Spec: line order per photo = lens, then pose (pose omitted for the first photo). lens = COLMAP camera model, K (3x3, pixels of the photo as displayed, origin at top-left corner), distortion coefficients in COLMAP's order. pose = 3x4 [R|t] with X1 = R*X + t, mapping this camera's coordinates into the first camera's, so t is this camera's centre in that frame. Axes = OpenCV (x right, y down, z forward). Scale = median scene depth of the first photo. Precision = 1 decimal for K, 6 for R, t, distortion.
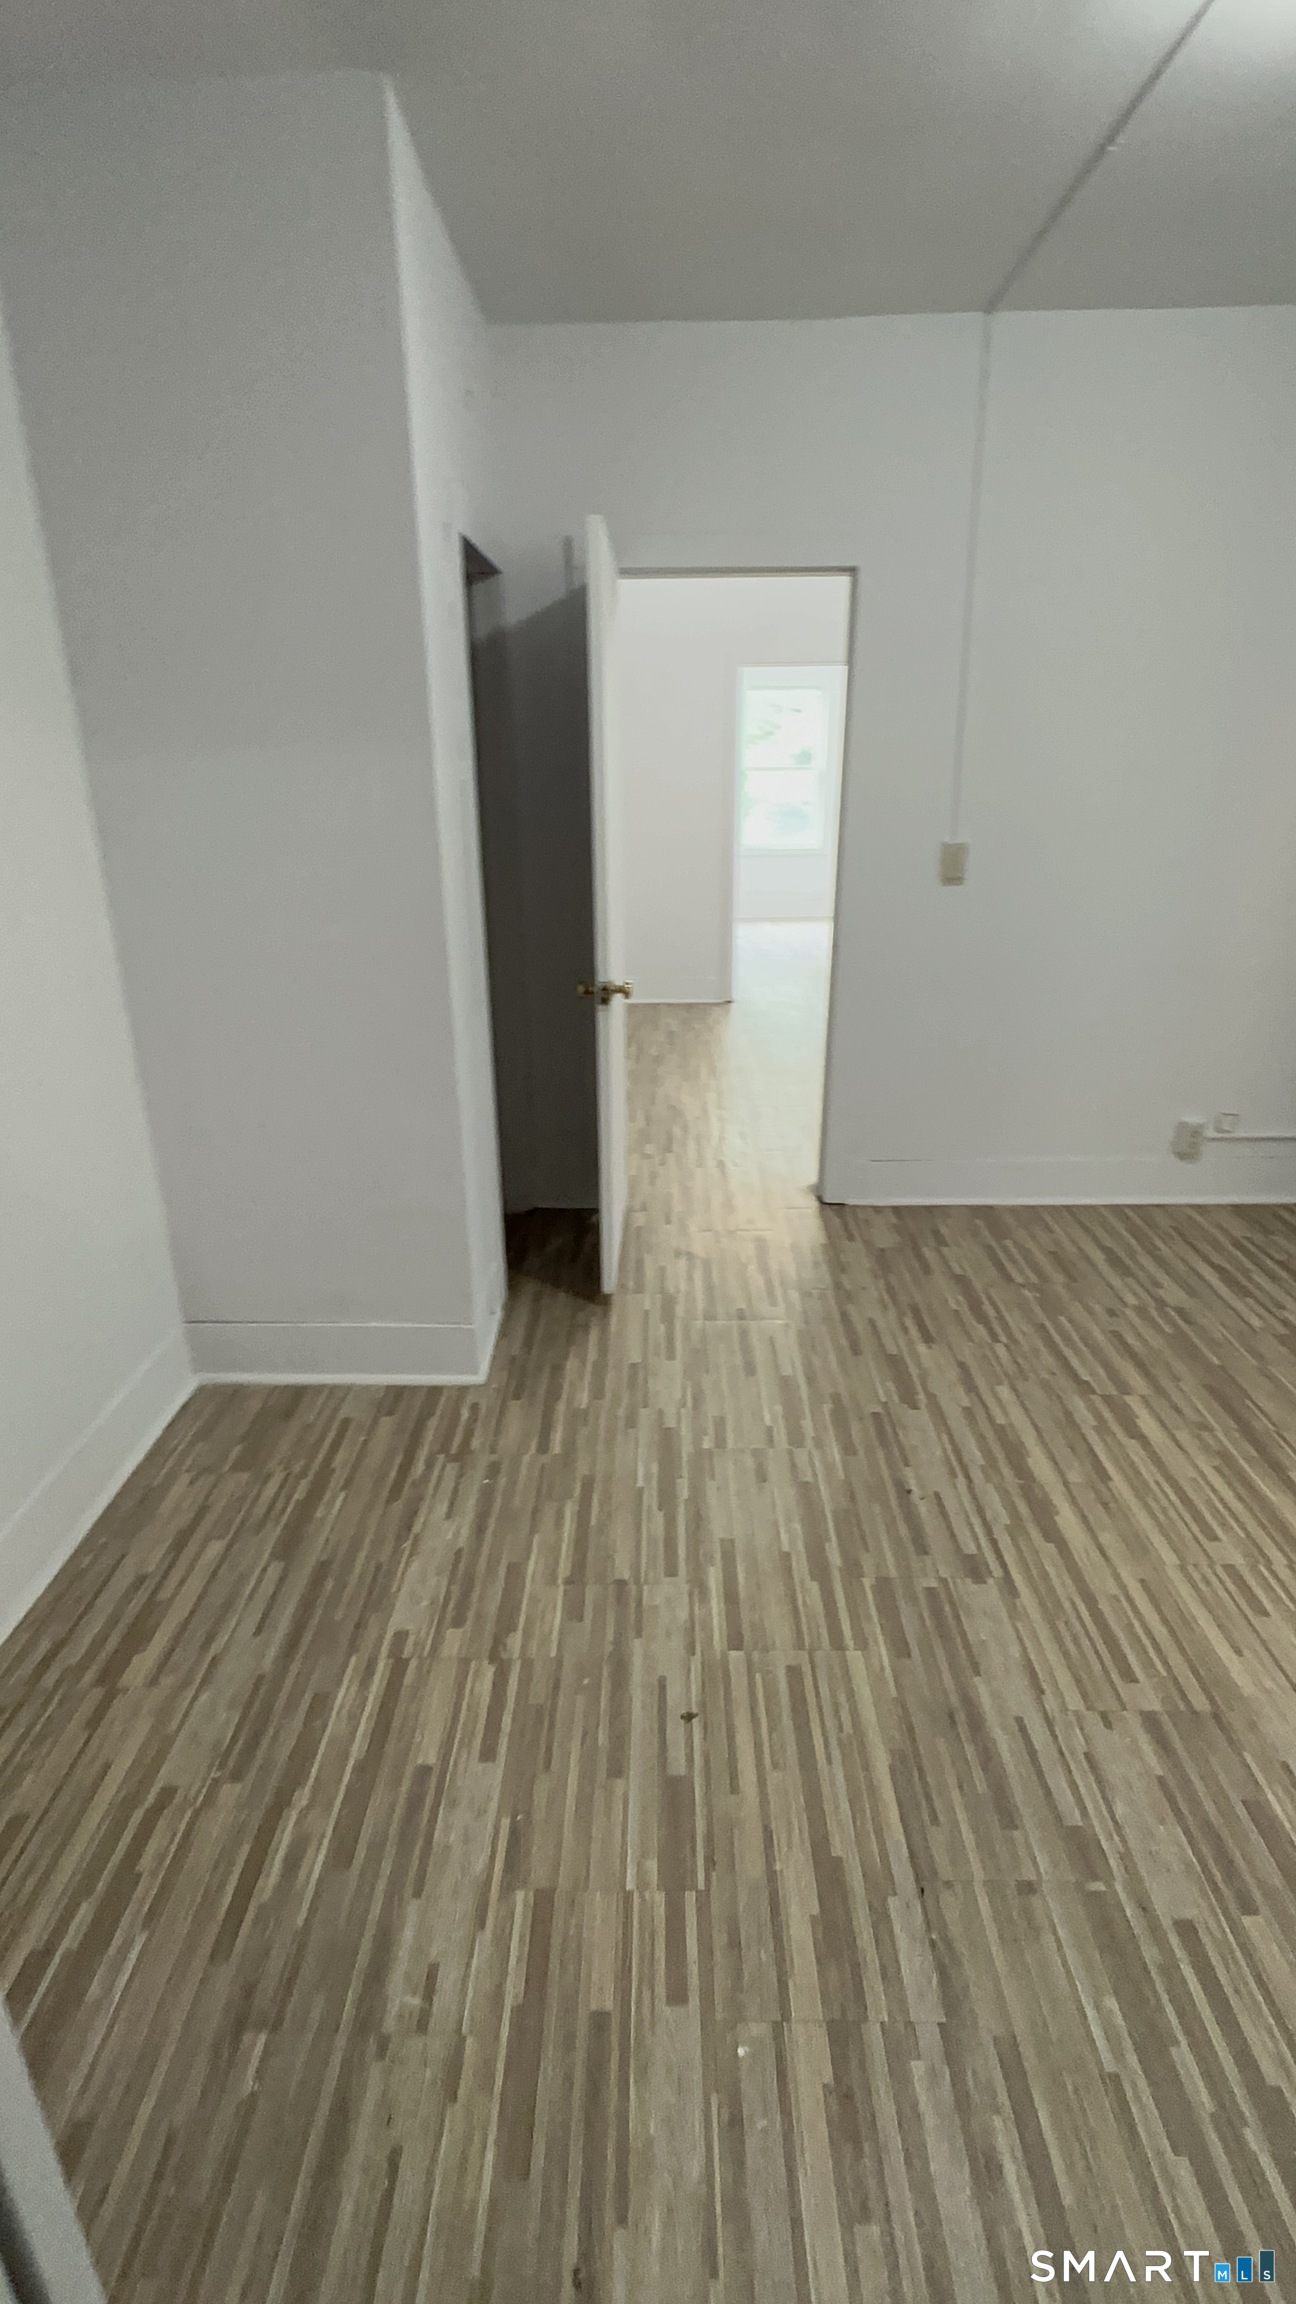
lens RADIAL K [[1051.1, 0, 648.1], [0, 1051.1, 1149.1], [0, 0, 1]] dist [-0.002855, 0.000576]
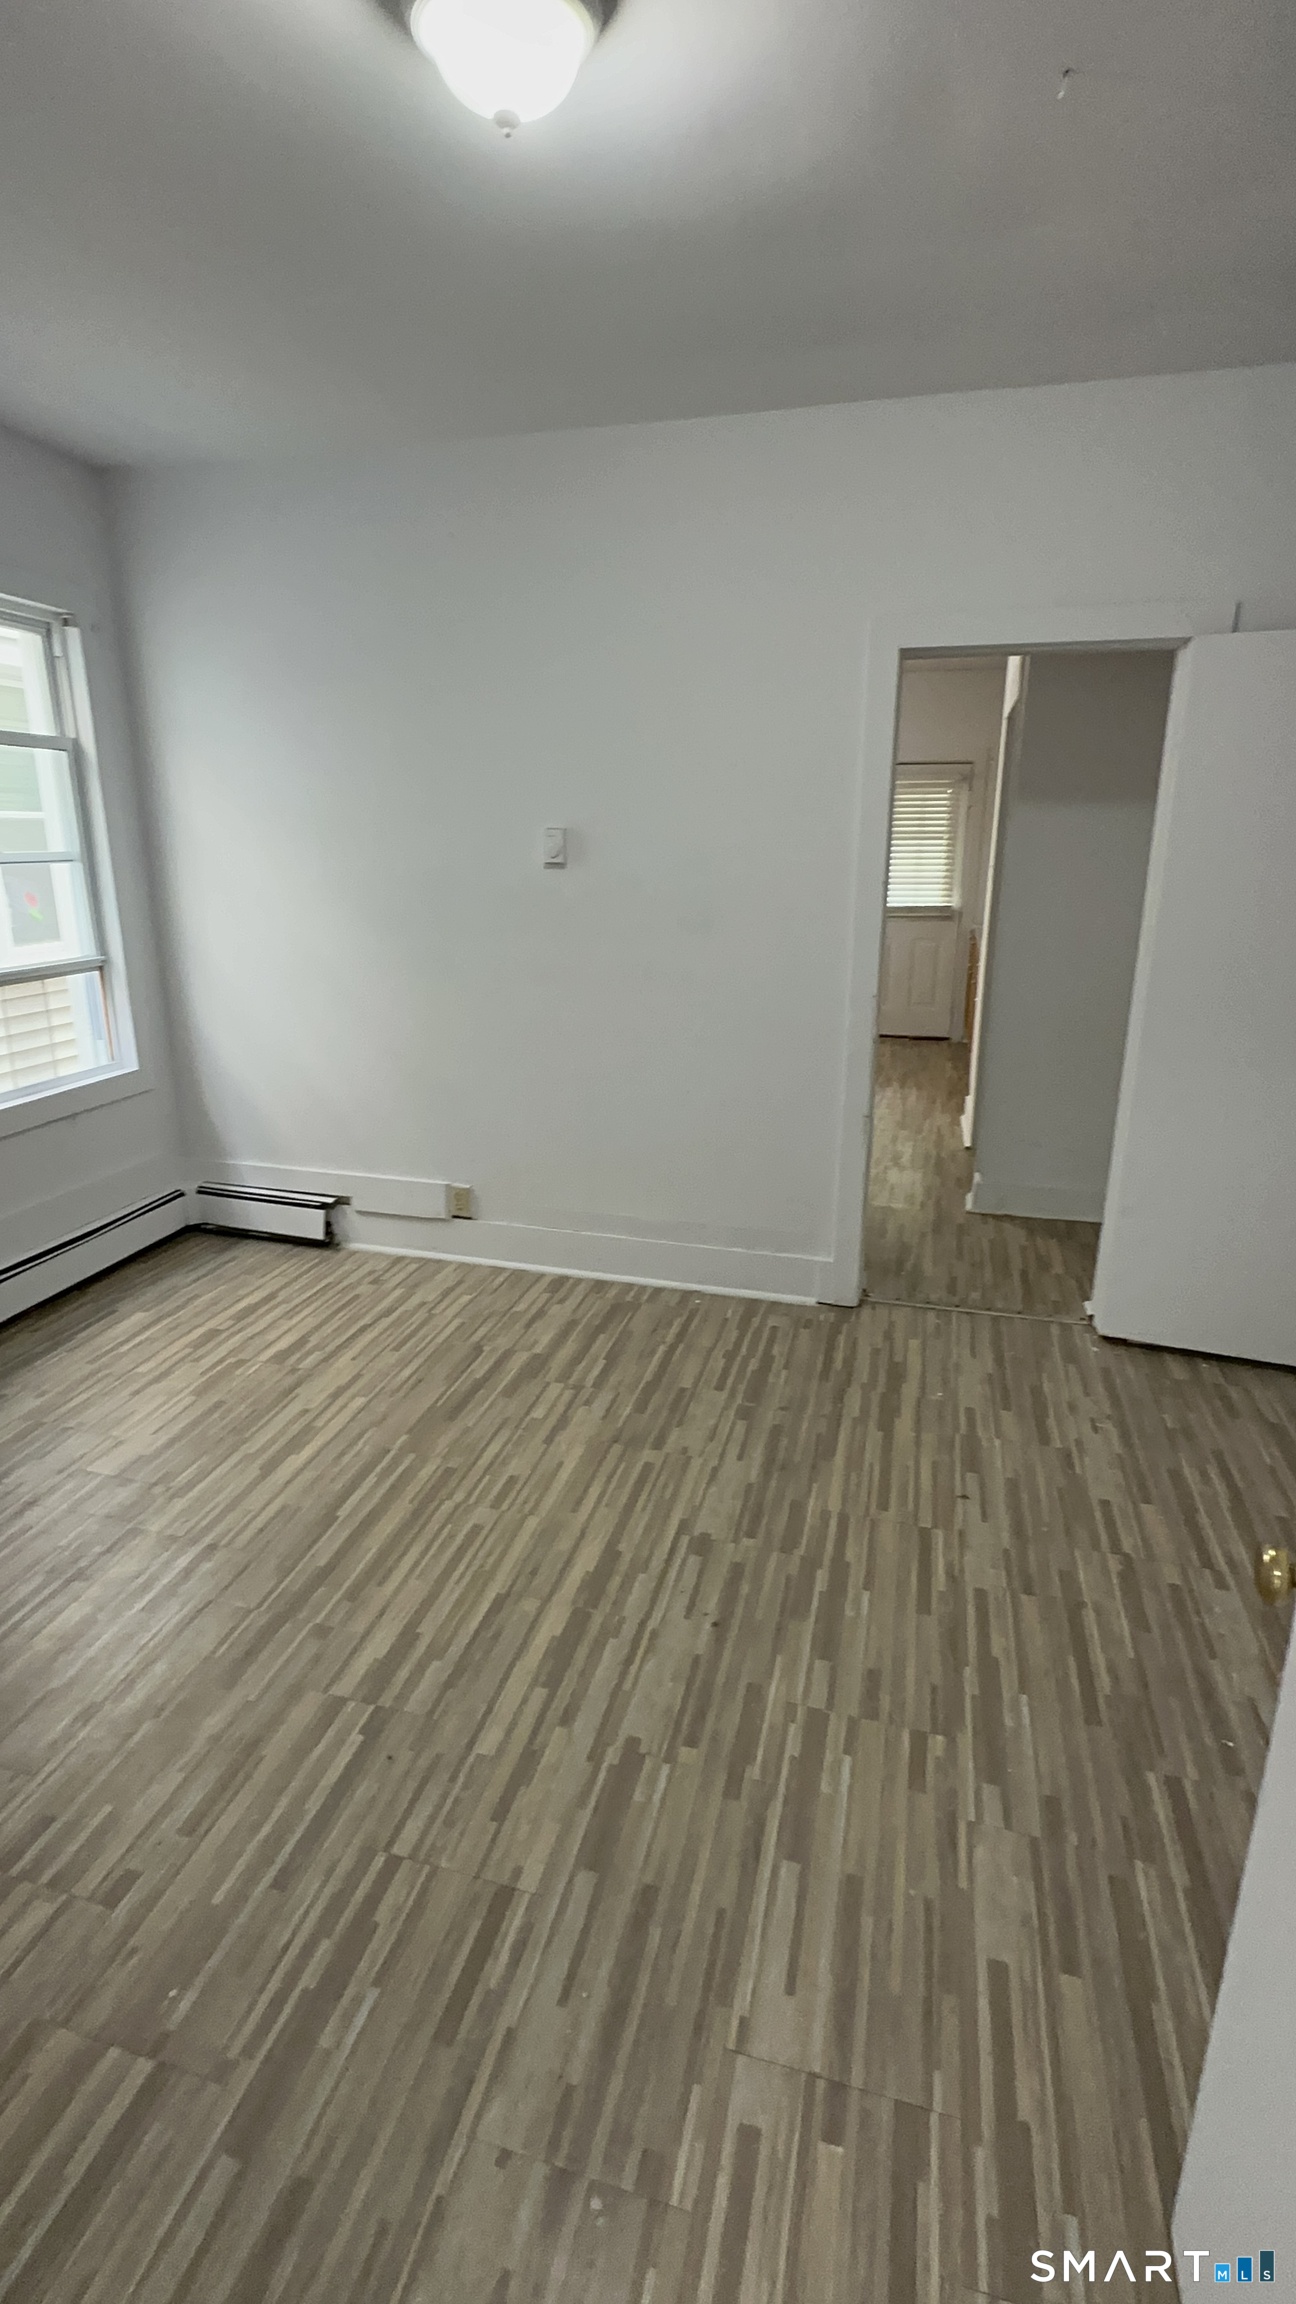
lens RADIAL K [[1051.1, 0, 648.1], [0, 1051.1, 1149.1], [0, 0, 1]] dist [-0.002855, 0.000576]
pose [[-0.970023, -0.065392, 0.234048, 0.122394], [0.086817, 0.806303, 0.585097, -0.578744], [-0.226974, 0.587877, -0.776456, 1.549842]]
